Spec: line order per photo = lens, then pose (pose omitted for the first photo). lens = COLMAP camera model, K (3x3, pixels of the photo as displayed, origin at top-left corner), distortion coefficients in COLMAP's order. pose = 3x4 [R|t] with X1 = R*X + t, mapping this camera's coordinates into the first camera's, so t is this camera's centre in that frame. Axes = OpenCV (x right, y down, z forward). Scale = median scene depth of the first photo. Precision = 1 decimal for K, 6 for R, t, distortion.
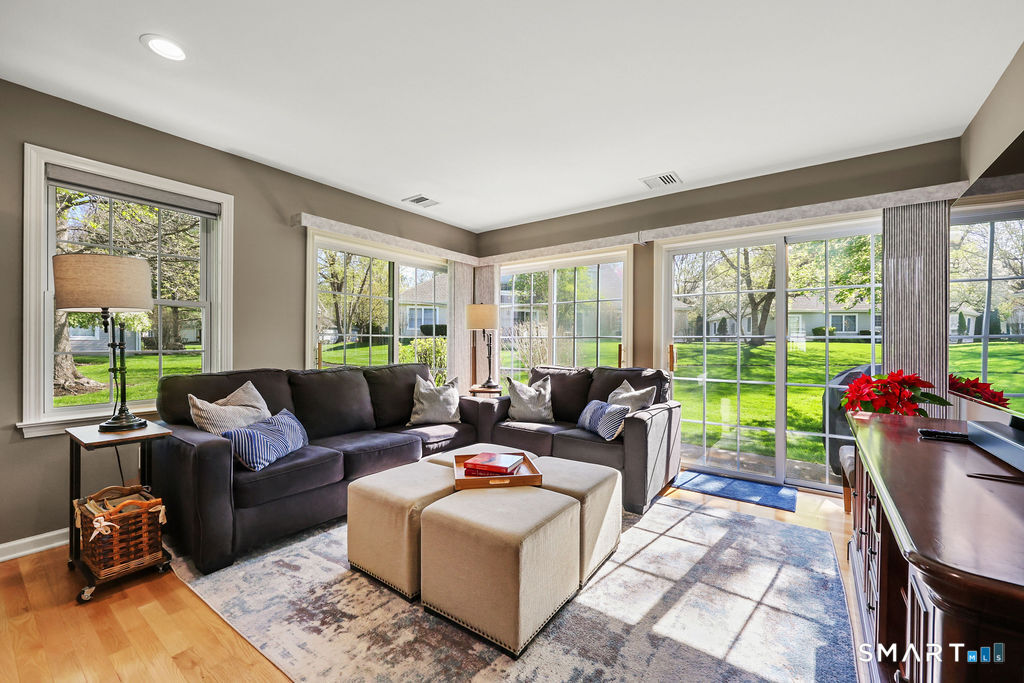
lens RADIAL K [[416.0, 0, 512.8], [0, 416.0, 342.9], [0, 0, 1]] dist [-0.001533, 0.000018]
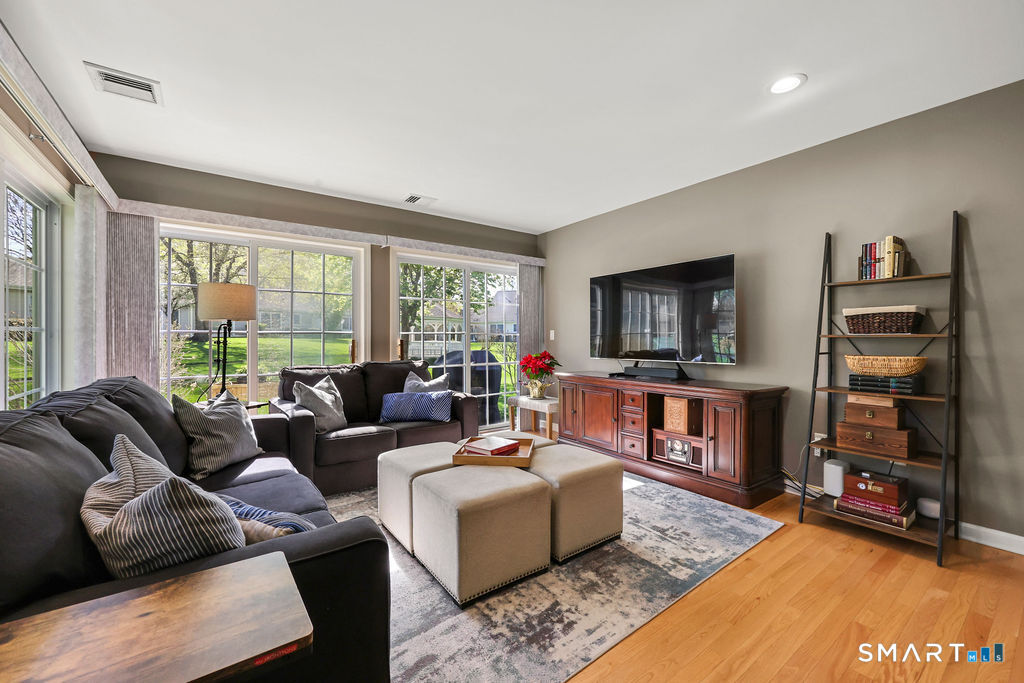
lens RADIAL K [[416.0, 0, 512.8], [0, 416.0, 342.9], [0, 0, 1]] dist [-0.001533, 0.000018]
pose [[0.296589, -0.020270, 0.954790, -1.226618], [0.006500, 0.999794, 0.019206, -0.013682], [-0.954983, 0.000510, 0.296659, 0.694704]]
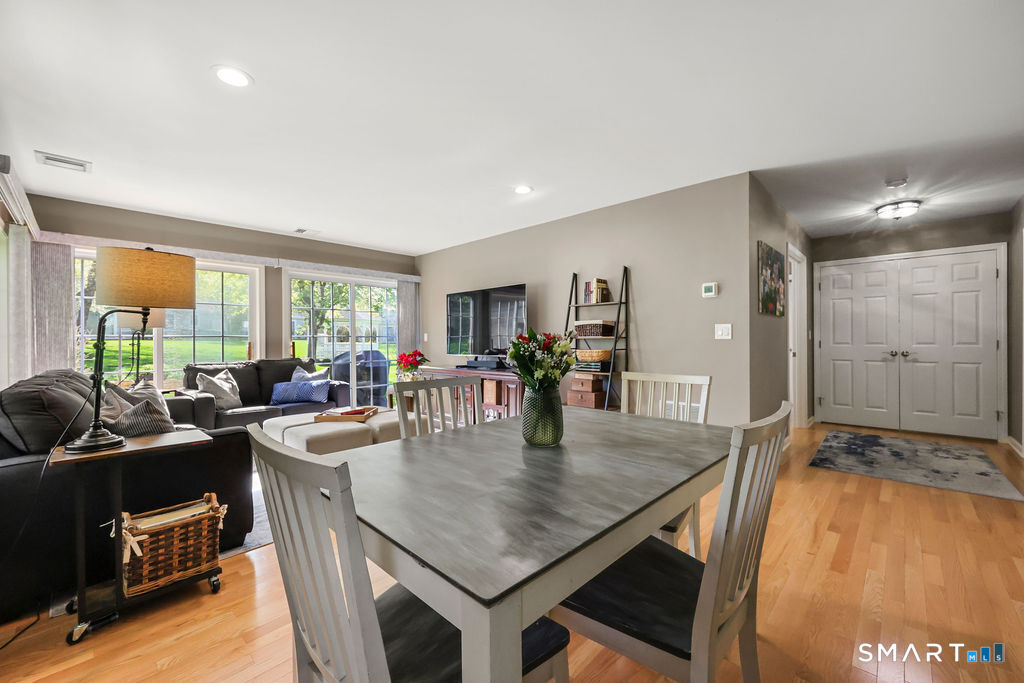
lens RADIAL K [[405.1, 0, 507.7], [0, 405.1, 341.6], [0, 0, 1]] dist [0.001530, 0.000131]
pose [[0.122169, -0.016335, 0.992375, -1.784198], [0.009576, 0.999837, 0.015279, -0.019395], [-0.992463, 0.007636, 0.122305, 0.170702]]
